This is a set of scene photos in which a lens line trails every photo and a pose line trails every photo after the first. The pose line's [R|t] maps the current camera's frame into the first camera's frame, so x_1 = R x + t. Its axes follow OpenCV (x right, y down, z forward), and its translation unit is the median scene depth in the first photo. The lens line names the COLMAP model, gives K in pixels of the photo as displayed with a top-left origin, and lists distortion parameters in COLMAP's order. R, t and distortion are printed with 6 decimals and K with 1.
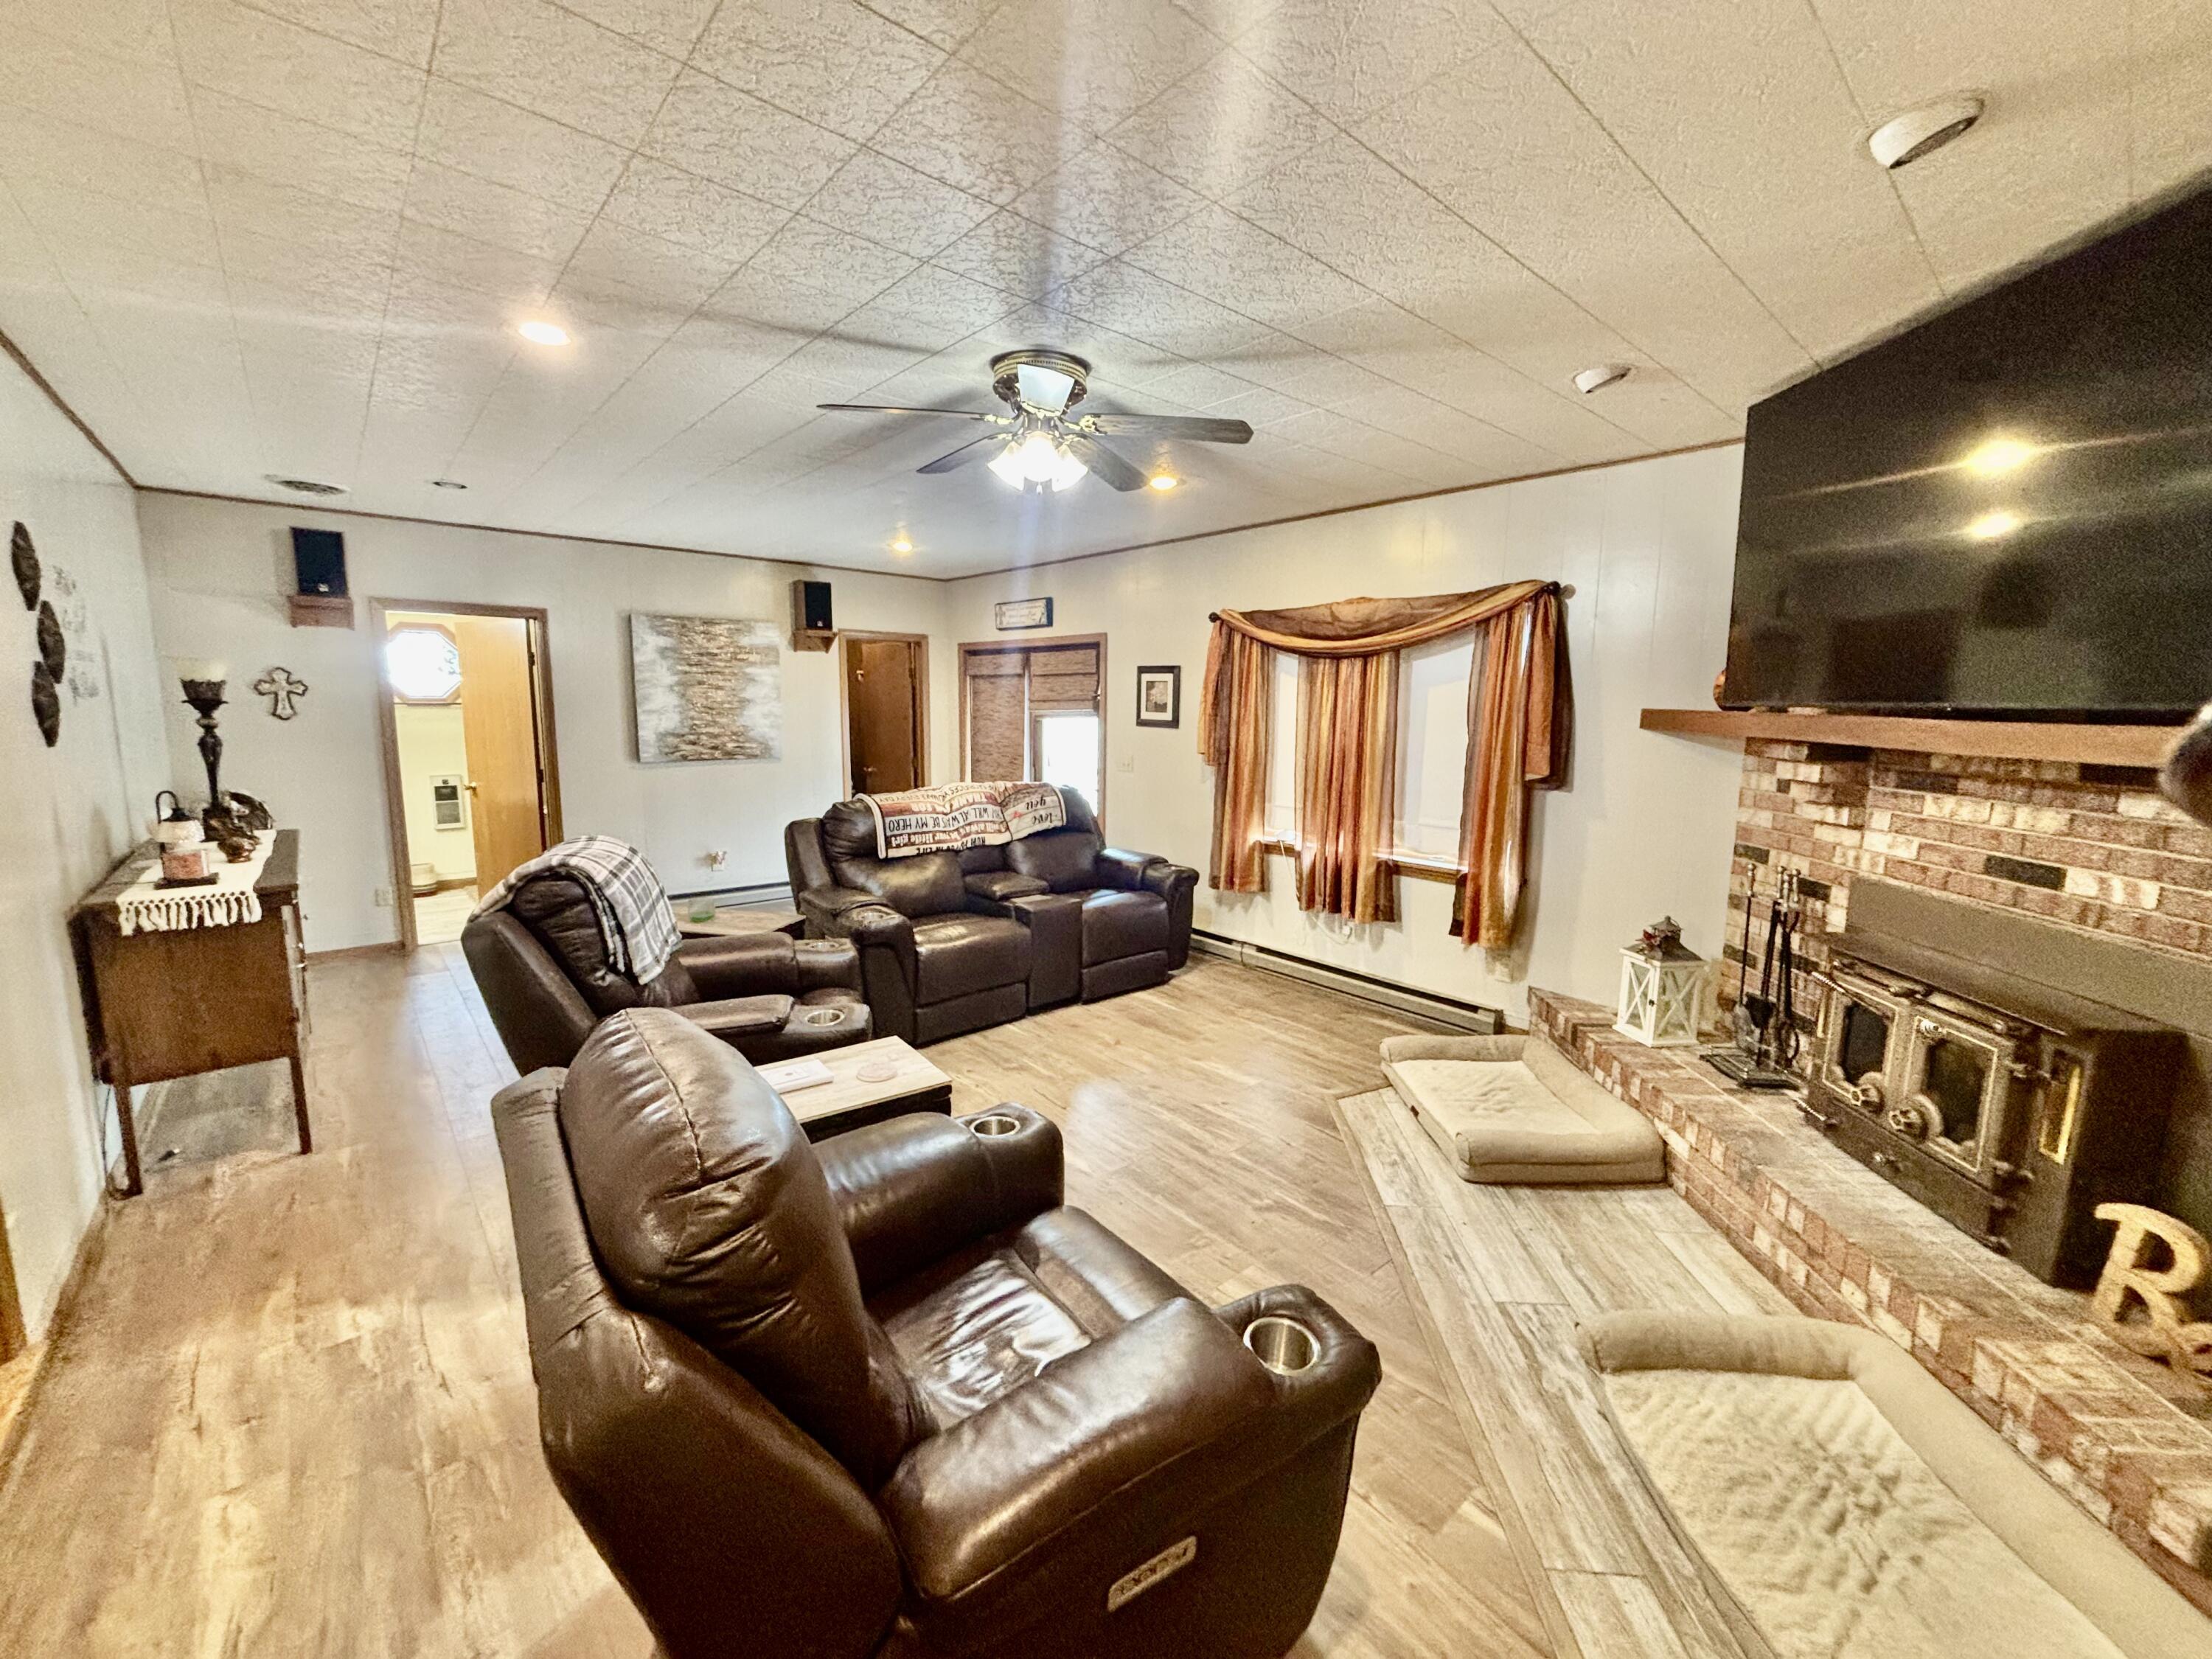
lens RADIAL K [[888.0, 0, 1108.2], [0, 888.0, 831.7], [0, 0, 1]] dist [0.000508, -0.001273]
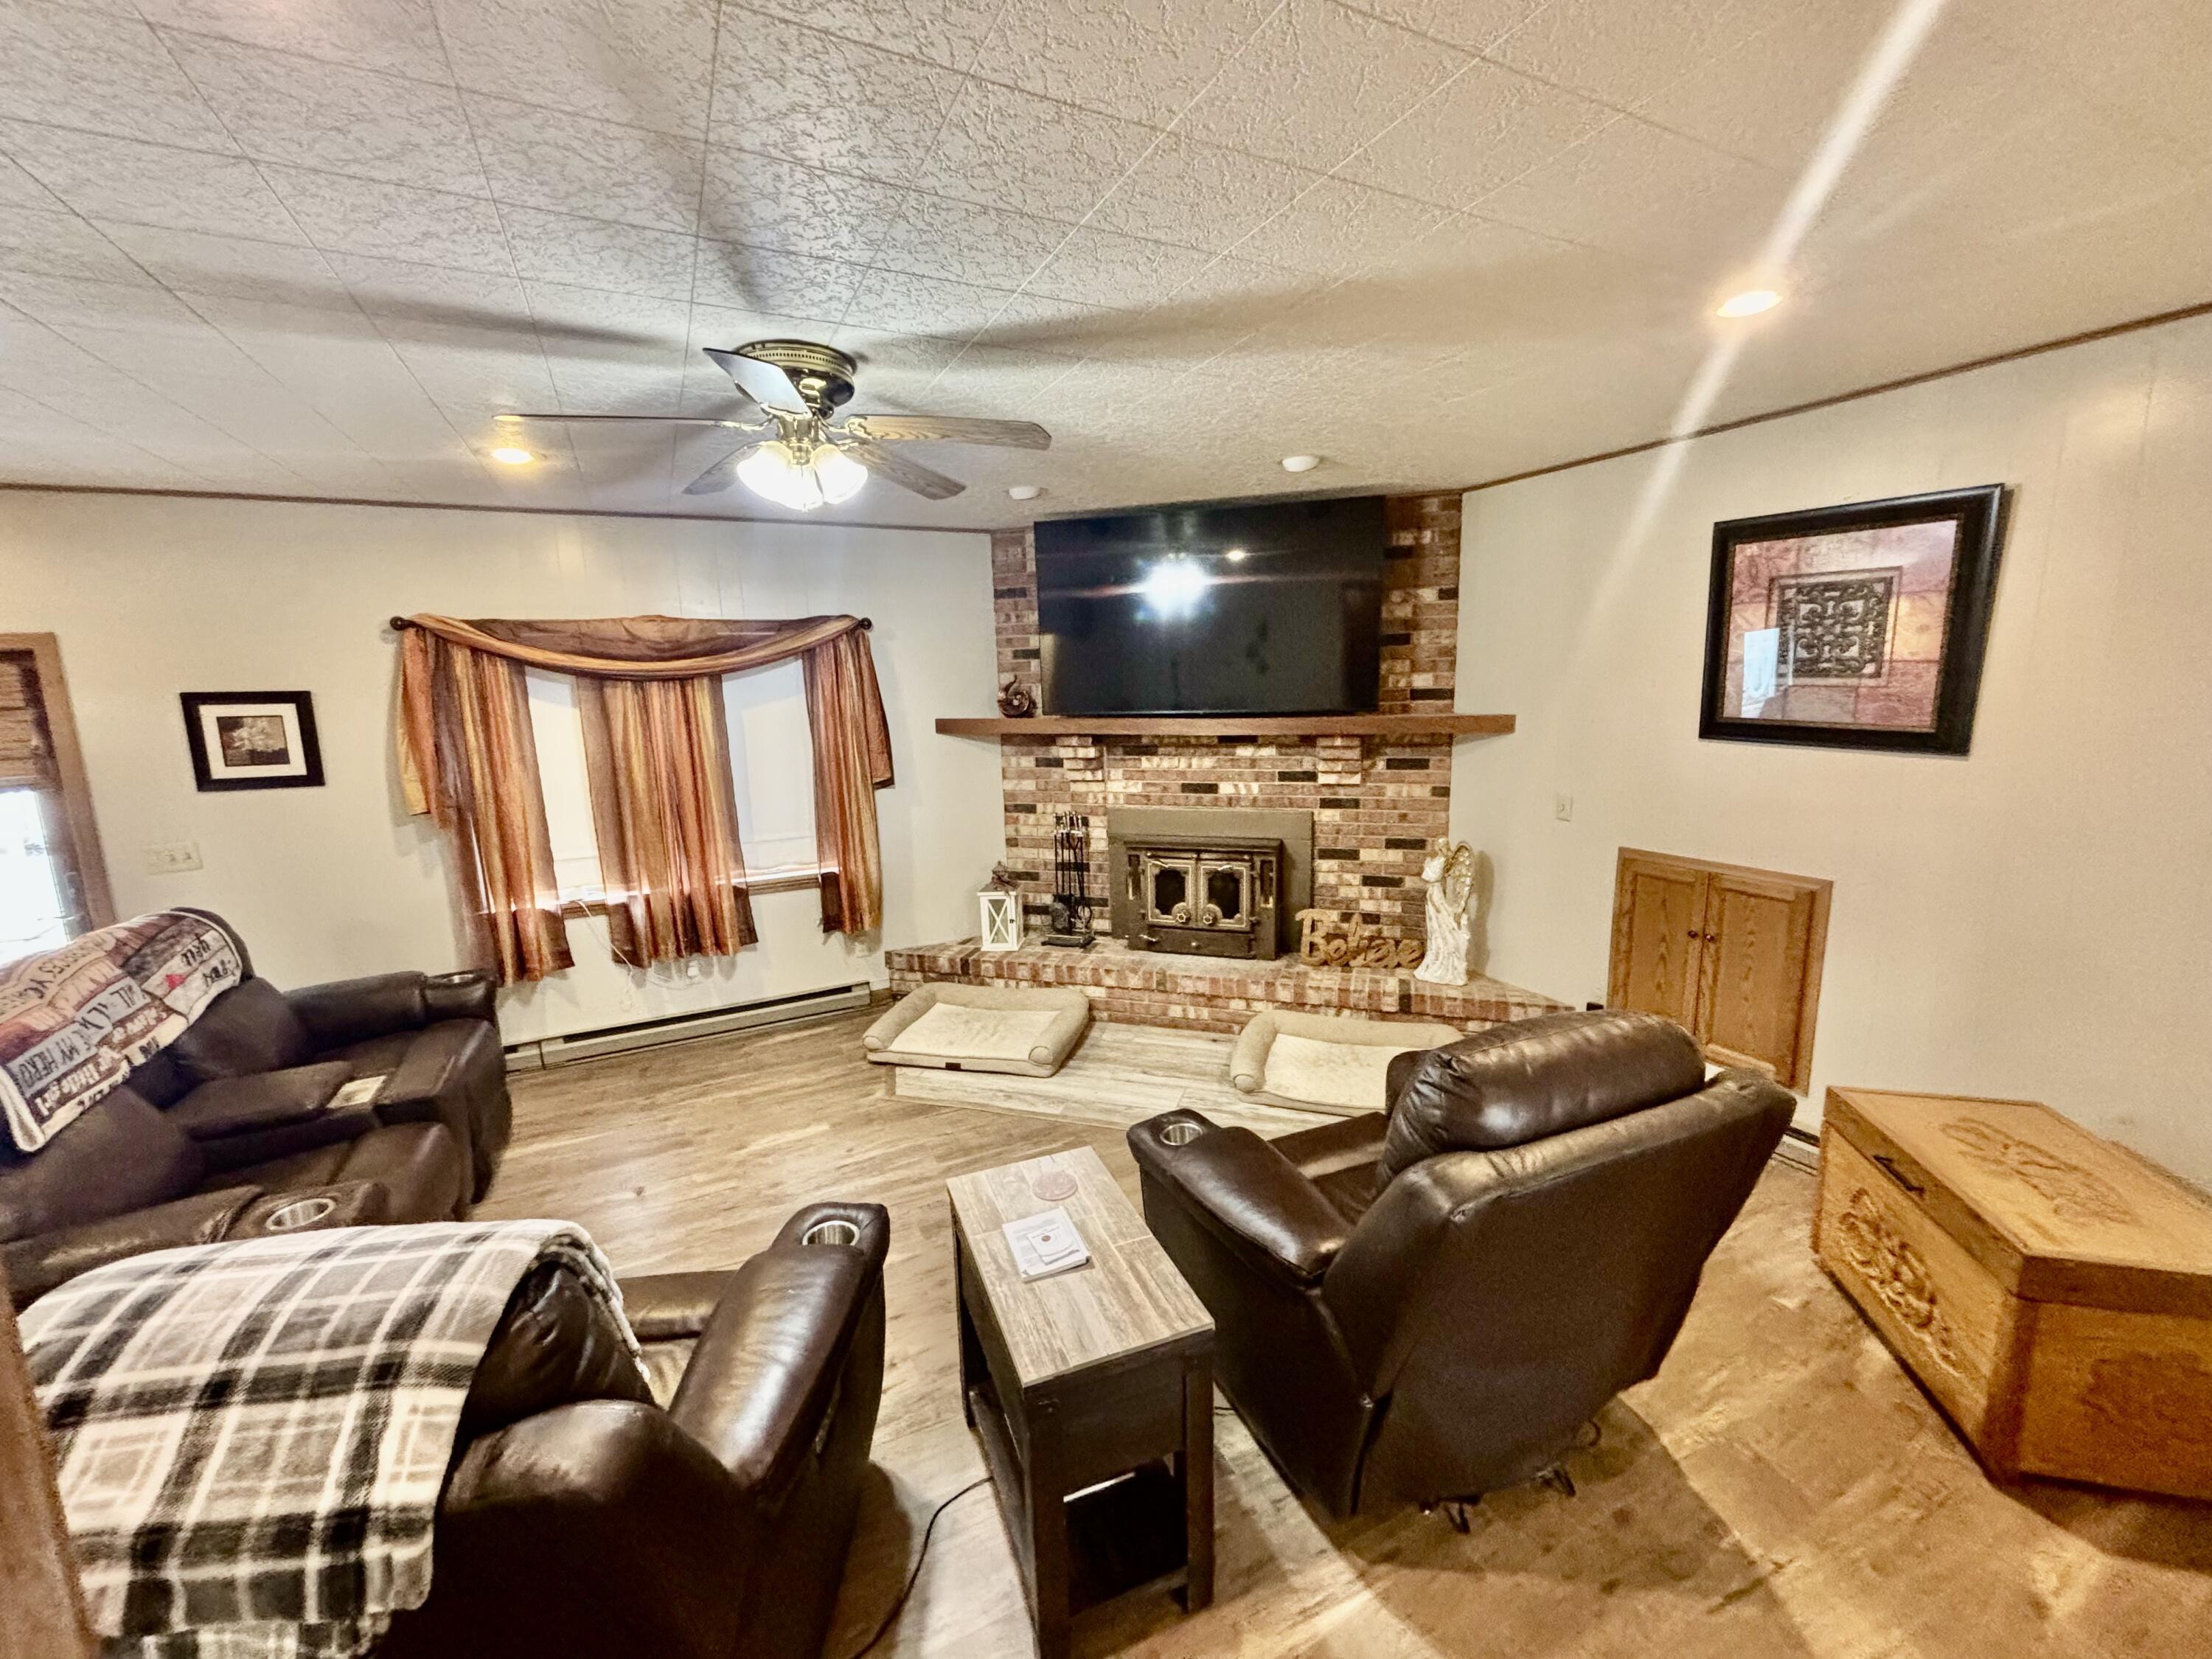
lens RADIAL K [[888.0, 0, 1109.1], [0, 888.0, 826.7], [0, 0, 1]] dist [0.000508, -0.001273]
pose [[0.239480, -0.181236, 0.953836, -0.492903], [0.170318, 0.975031, 0.142501, -0.095965], [-0.955846, 0.128329, 0.264368, 0.316806]]
